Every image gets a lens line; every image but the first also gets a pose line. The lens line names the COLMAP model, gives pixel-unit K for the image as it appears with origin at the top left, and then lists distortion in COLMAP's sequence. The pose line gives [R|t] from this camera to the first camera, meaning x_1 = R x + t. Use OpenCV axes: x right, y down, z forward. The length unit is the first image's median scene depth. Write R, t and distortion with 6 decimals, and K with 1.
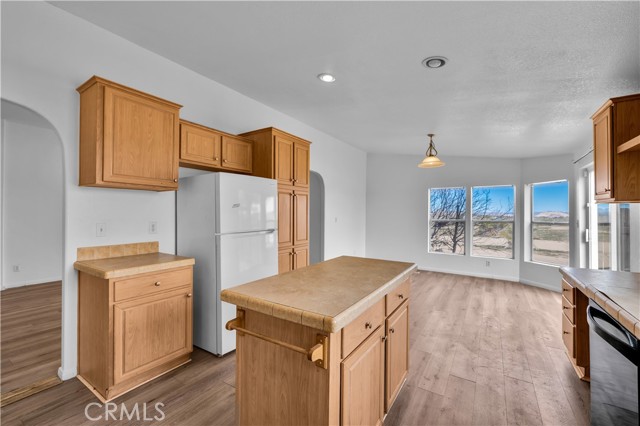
lens RADIAL K [[267.3, 0, 318.4], [0, 267.3, 211.7], [0, 0, 1]] dist [-0.000517, -0.000484]
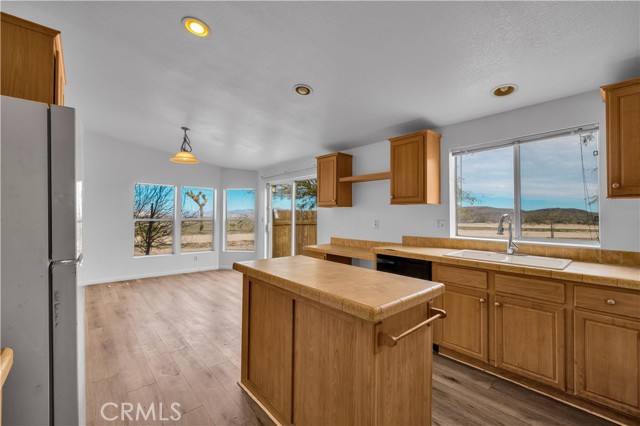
lens RADIAL K [[267.3, 0, 318.4], [0, 267.3, 211.7], [0, 0, 1]] dist [-0.000517, -0.000484]
pose [[0.267071, 0.007820, 0.963645, -0.302388], [-0.014198, 0.999890, -0.004180, 0.002263], [-0.963572, -0.012566, 0.267153, 0.247630]]
